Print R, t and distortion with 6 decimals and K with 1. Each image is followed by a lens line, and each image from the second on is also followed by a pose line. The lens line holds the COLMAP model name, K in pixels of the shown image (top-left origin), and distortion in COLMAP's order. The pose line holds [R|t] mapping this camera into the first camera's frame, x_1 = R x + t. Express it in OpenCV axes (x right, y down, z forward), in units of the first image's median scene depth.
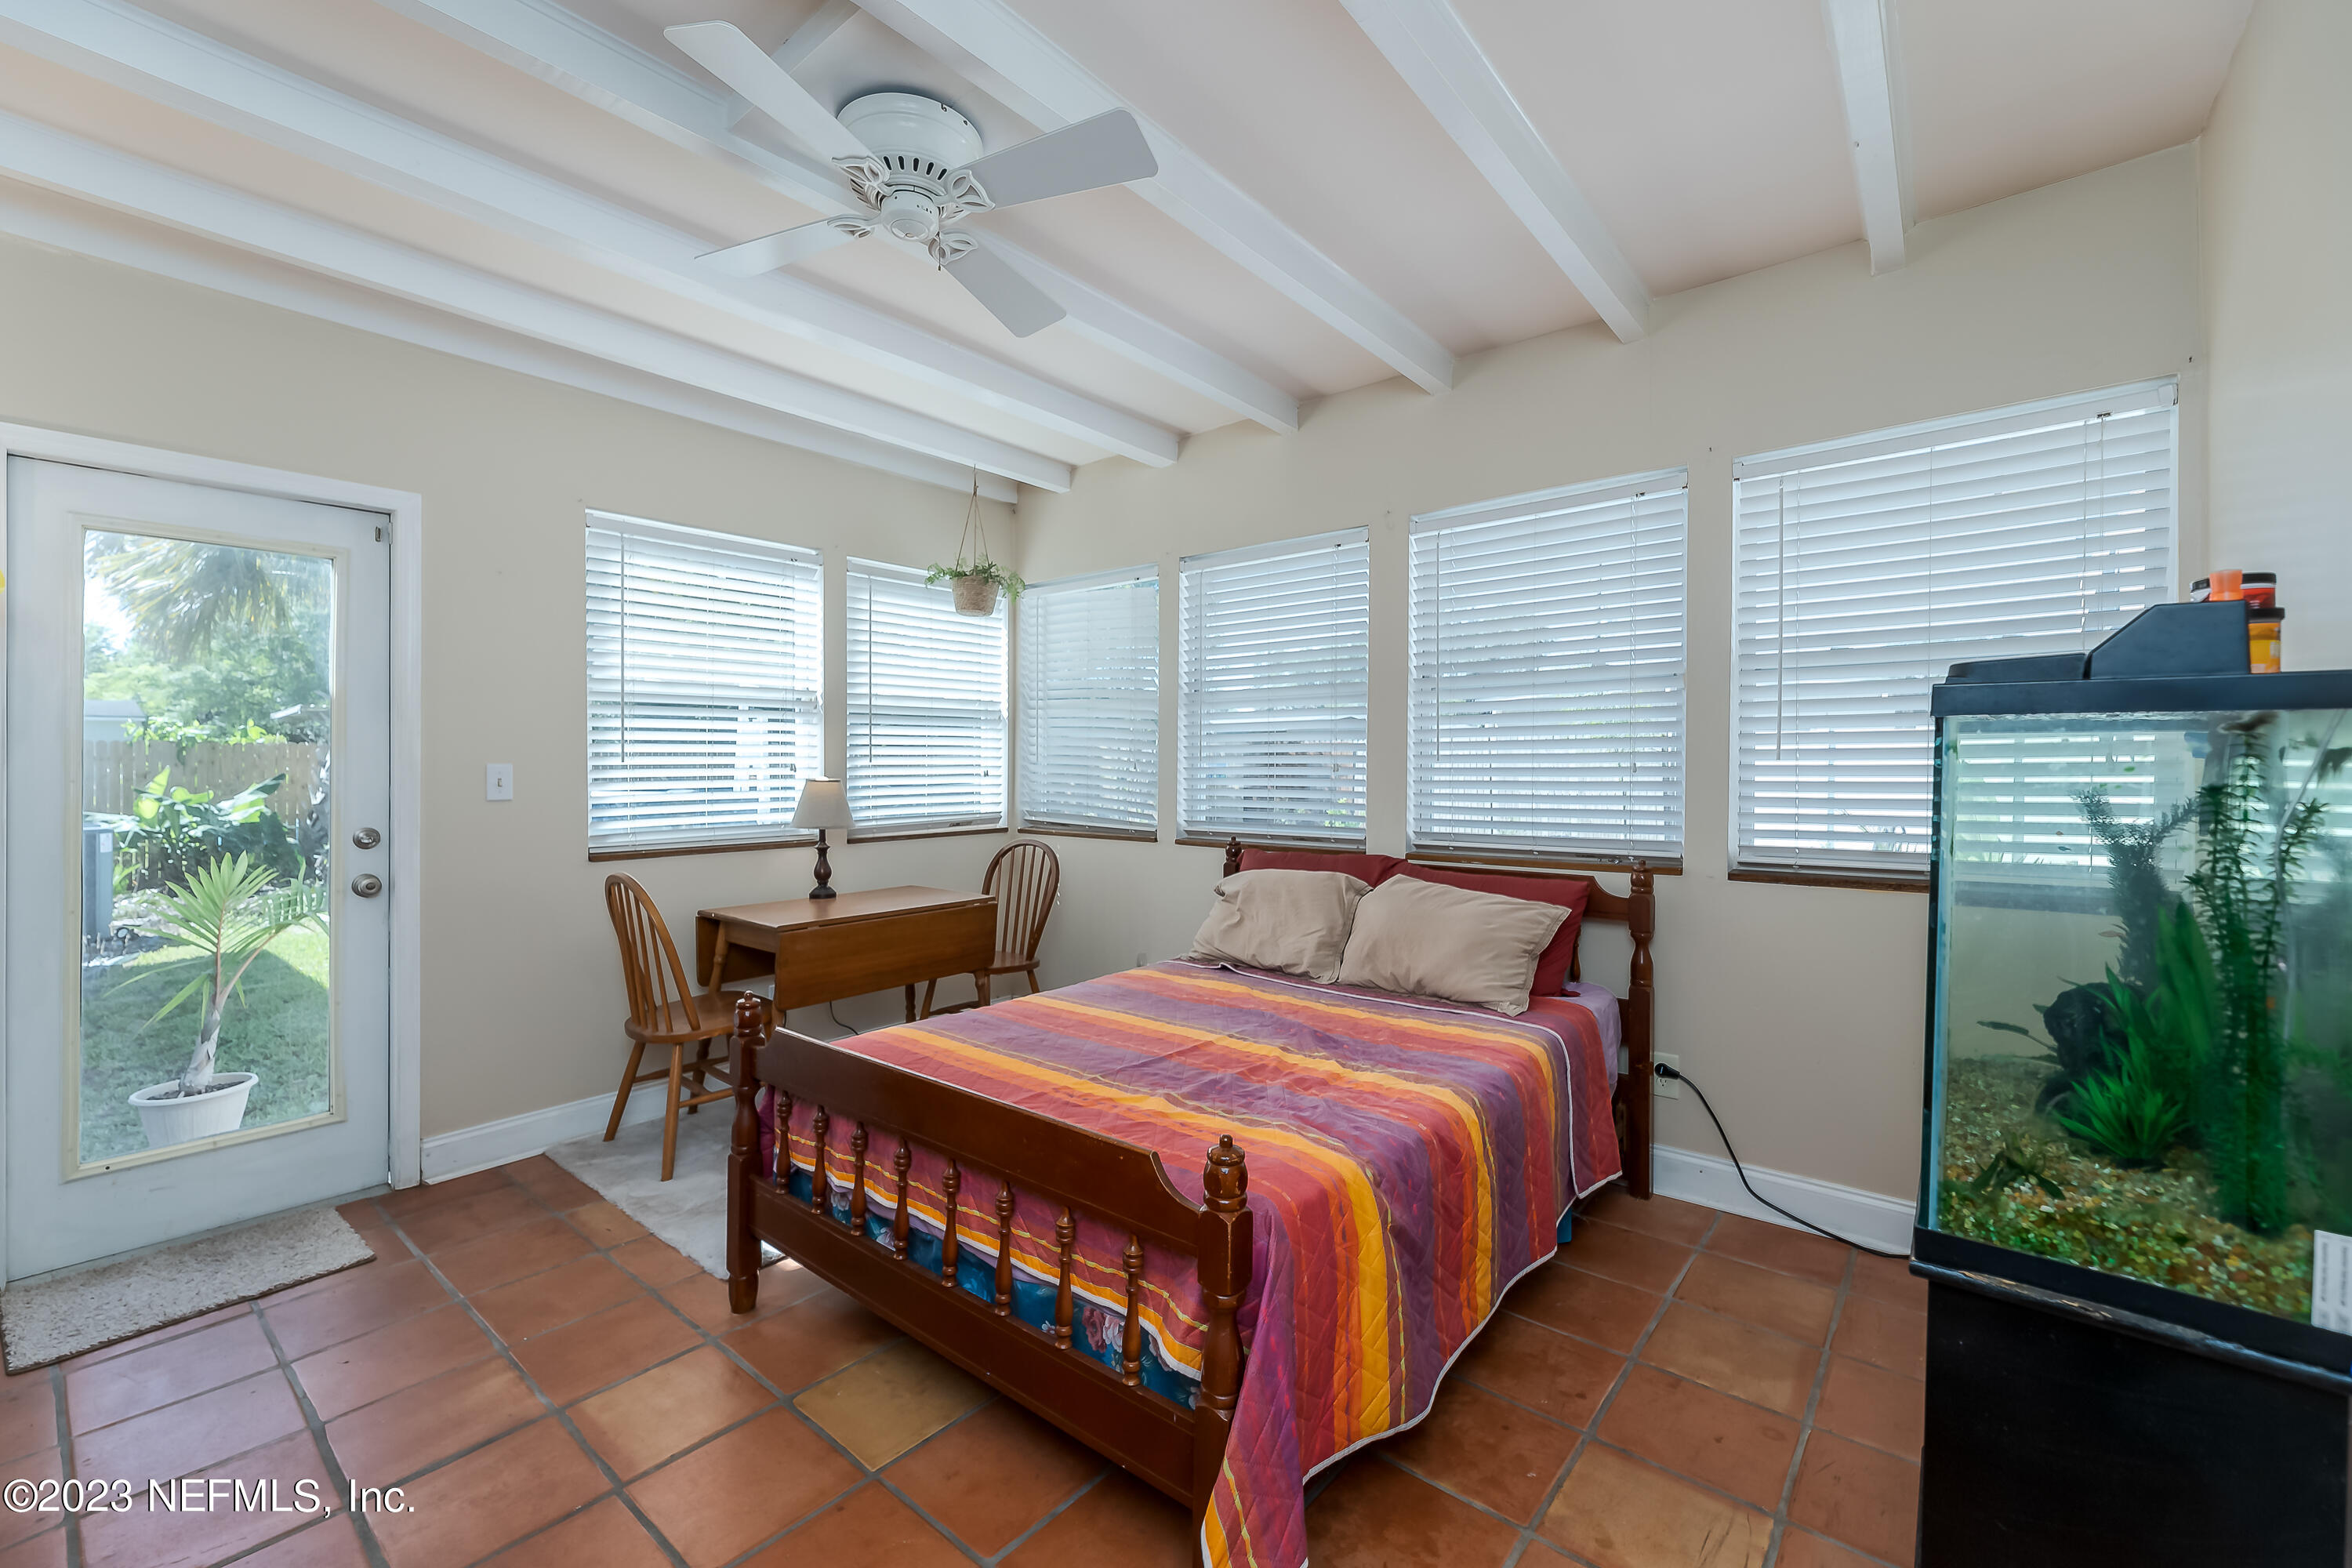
lens RADIAL K [[958.1, 0, 1159.8], [0, 958.1, 788.0], [0, 0, 1]] dist [-0.000644, 0.000420]
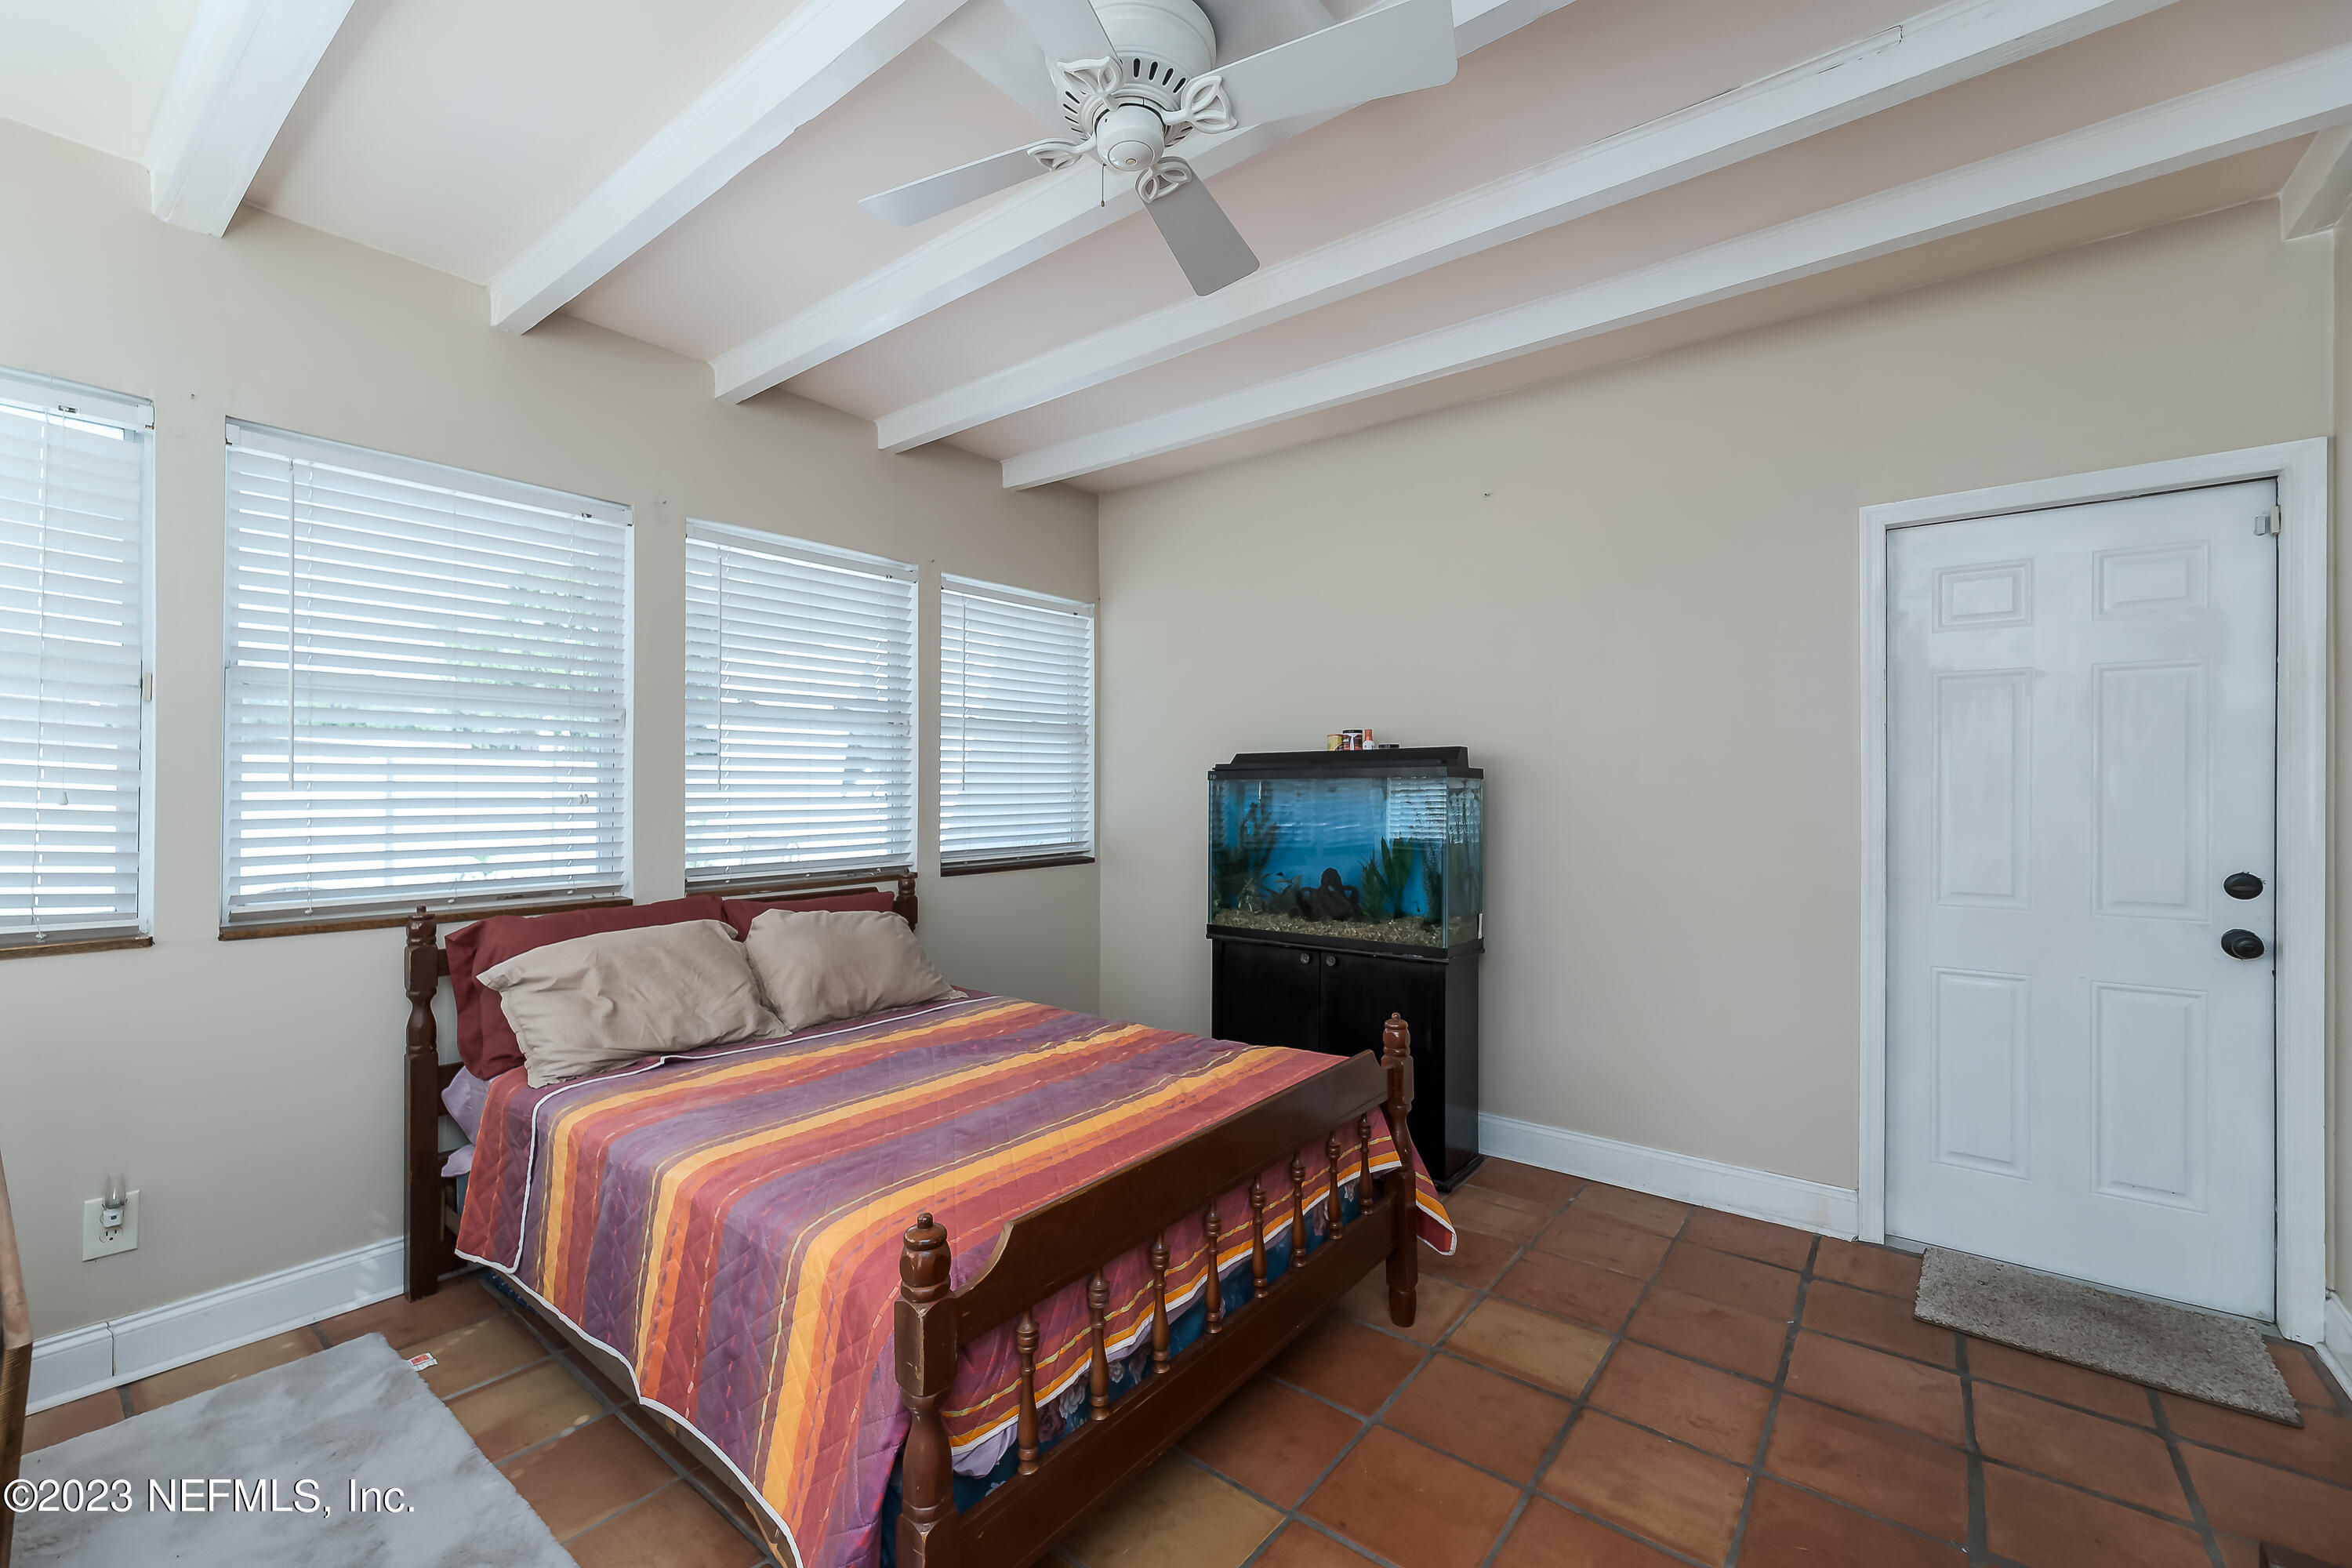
lens RADIAL K [[958.1, 0, 1159.8], [0, 958.1, 788.0], [0, 0, 1]] dist [-0.000644, 0.000420]
pose [[-0.032764, 0.009055, 0.999422, -0.843732], [0.028743, 0.999554, -0.008114, -0.012629], [-0.999050, 0.028460, -0.033010, 0.769845]]
